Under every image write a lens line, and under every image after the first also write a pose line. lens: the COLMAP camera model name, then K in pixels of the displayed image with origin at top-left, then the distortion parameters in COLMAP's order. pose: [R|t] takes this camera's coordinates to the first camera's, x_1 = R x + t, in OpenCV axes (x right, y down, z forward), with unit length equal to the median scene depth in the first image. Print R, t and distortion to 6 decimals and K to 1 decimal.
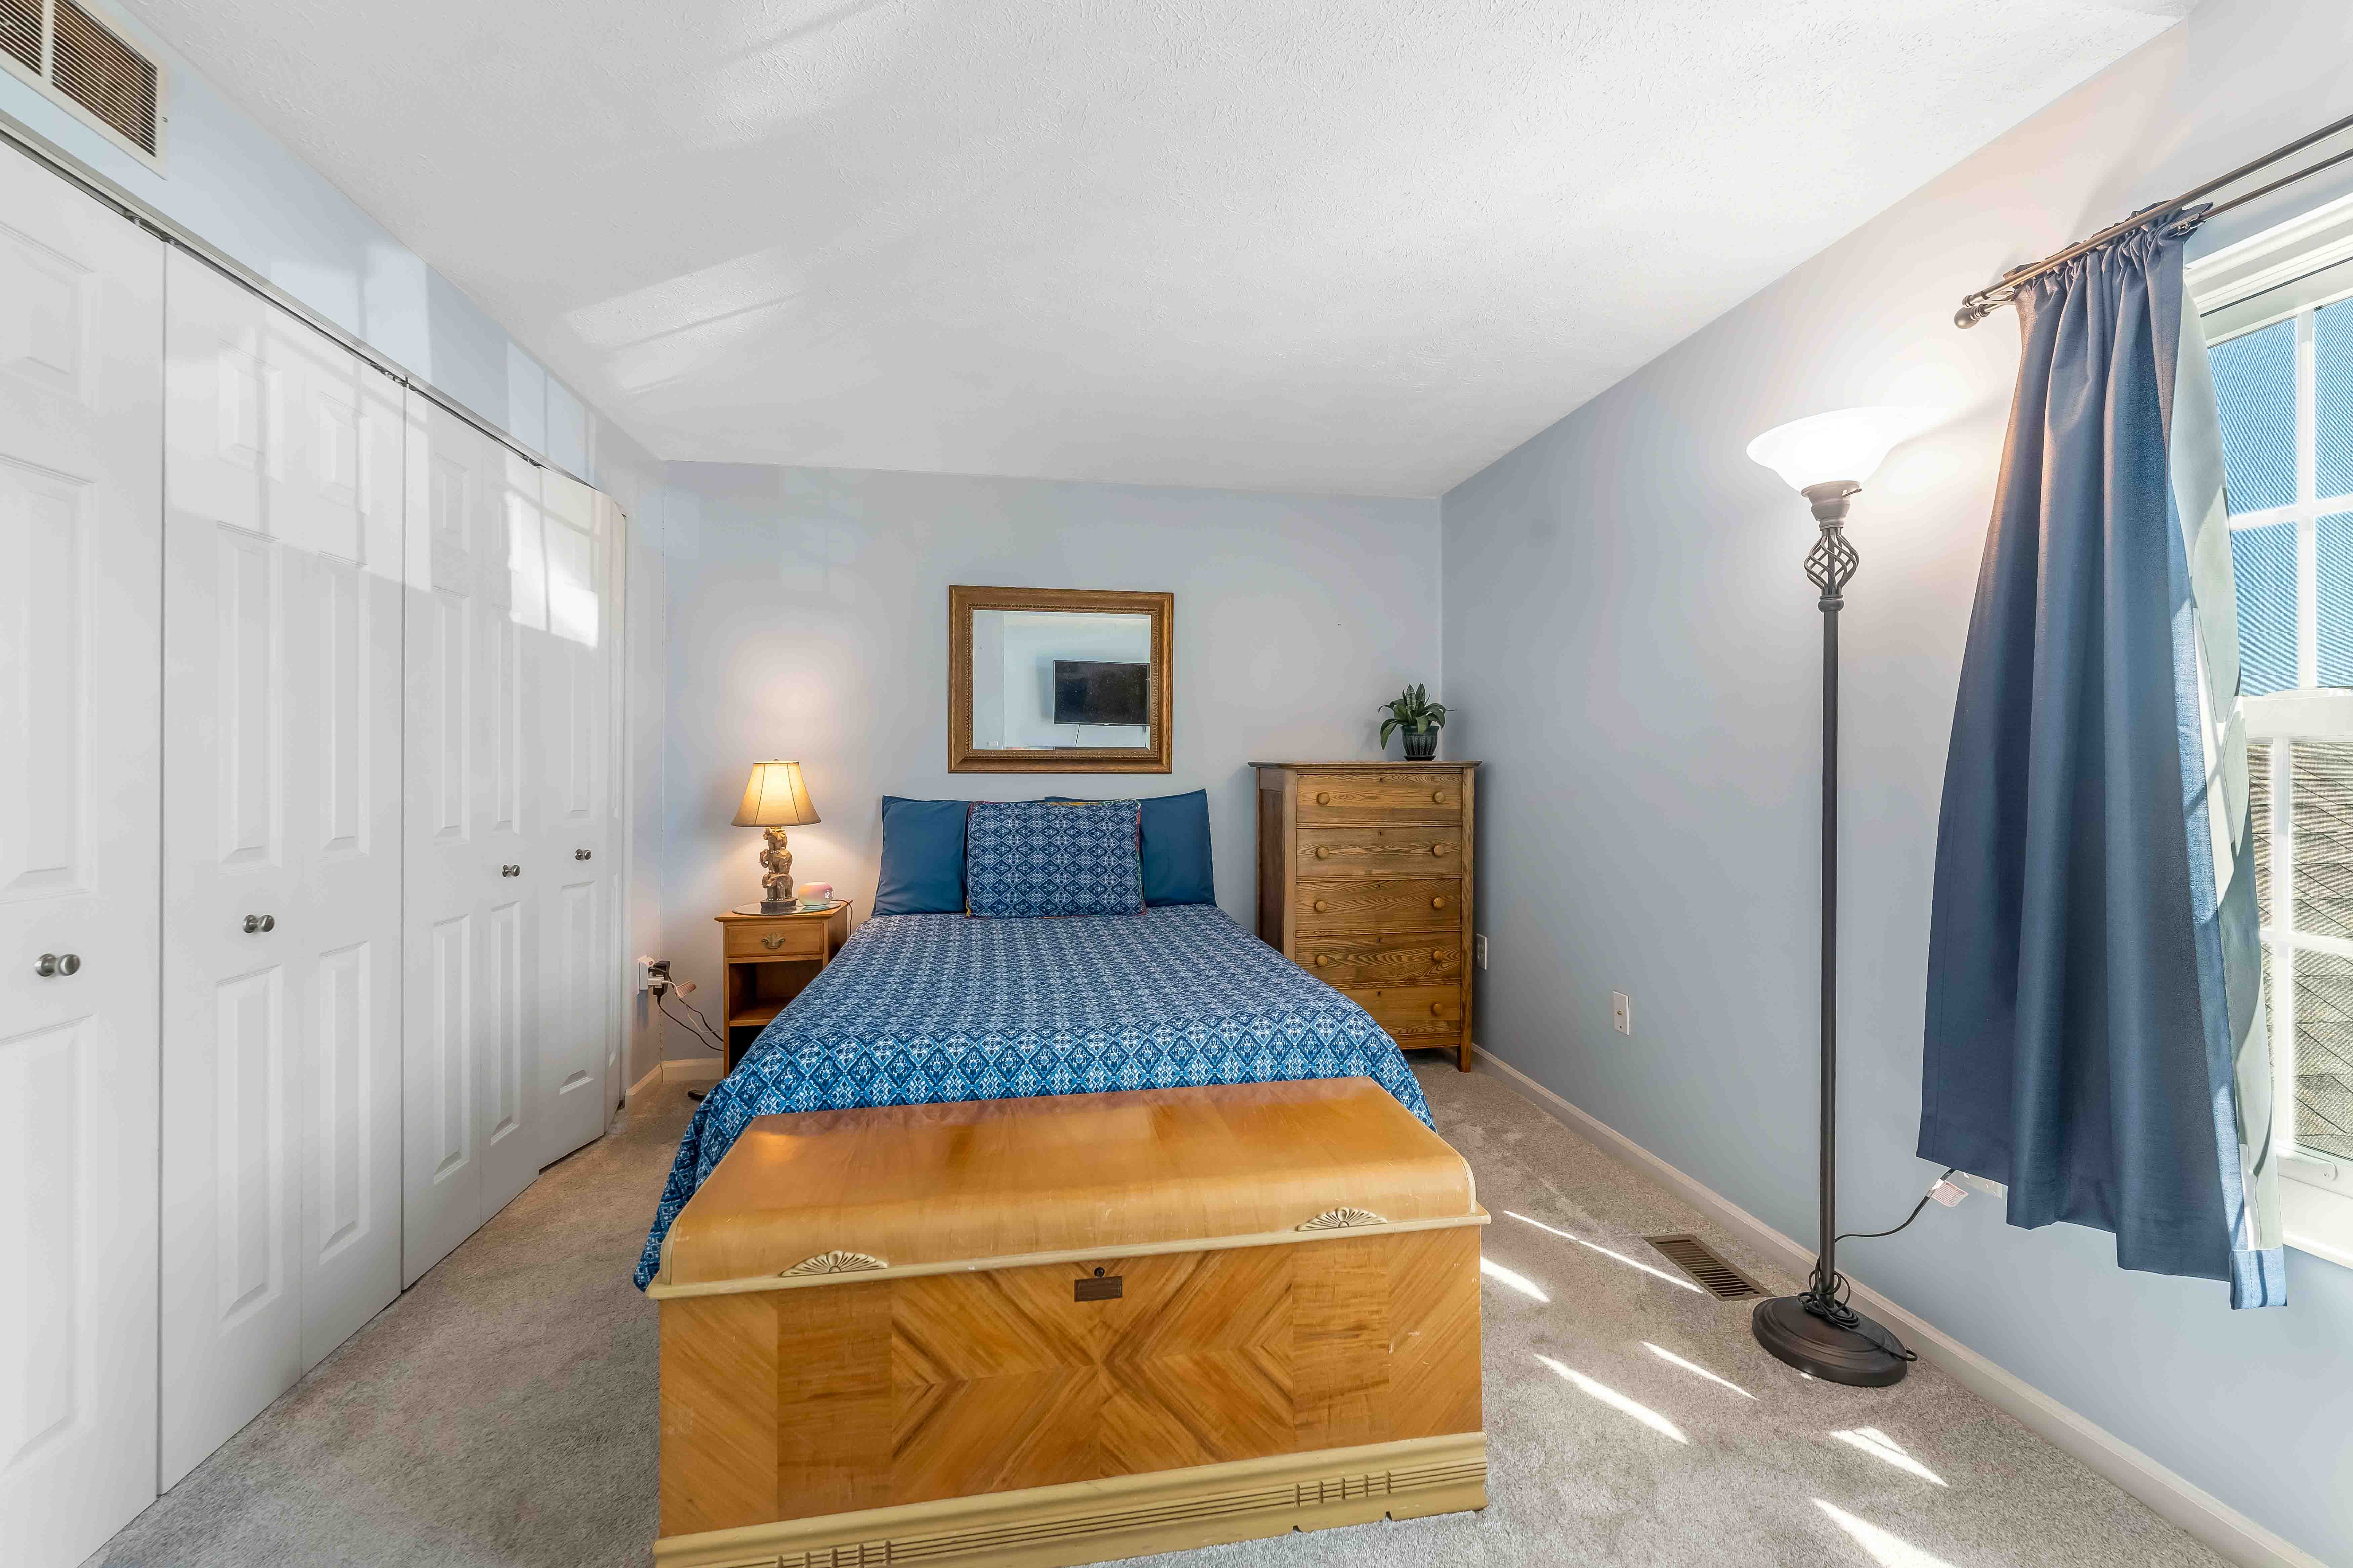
lens RADIAL K [[970.9, 0, 1192.4], [0, 970.9, 757.1], [0, 0, 1]] dist [0.002715, -0.000513]
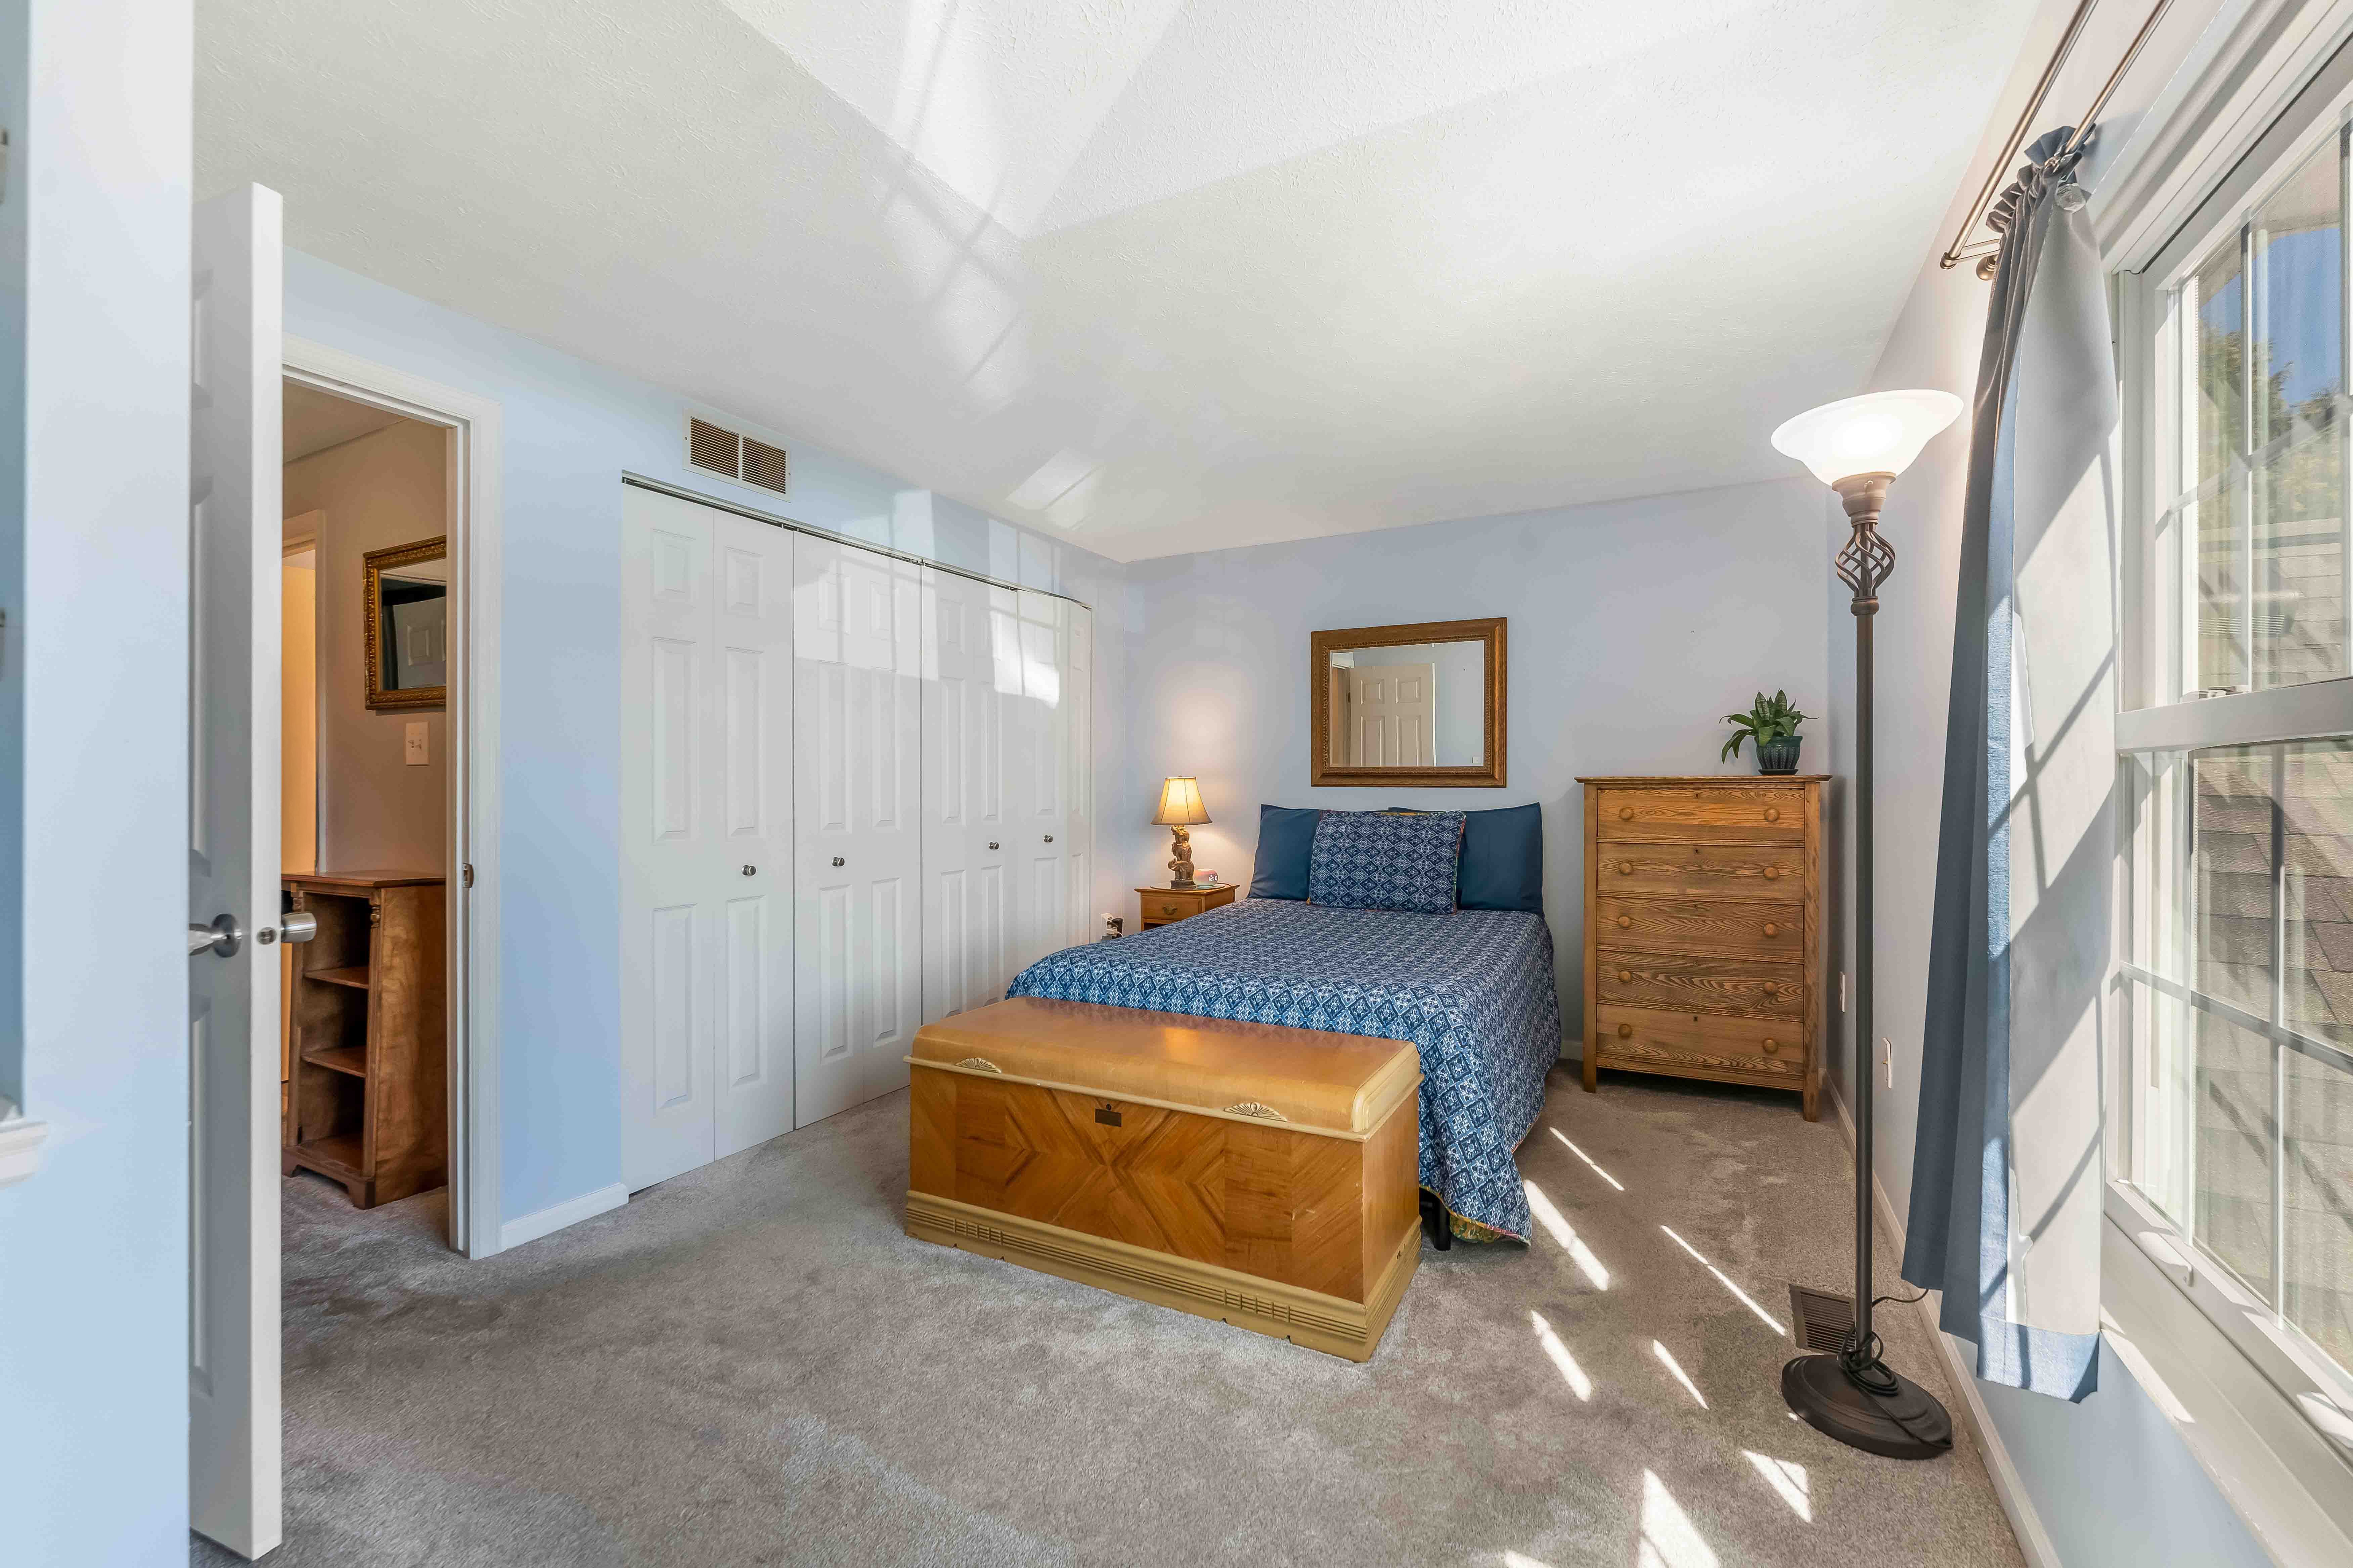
lens RADIAL K [[969.6, 0, 1181.5], [0, 969.6, 771.9], [0, 0, 1]] dist [-0.000678, -0.000142]
pose [[0.794229, -0.005215, -0.607596, 0.517535], [0.006431, 0.999979, -0.000176, -0.003605], [0.607584, -0.003767, 0.794246, -0.088886]]
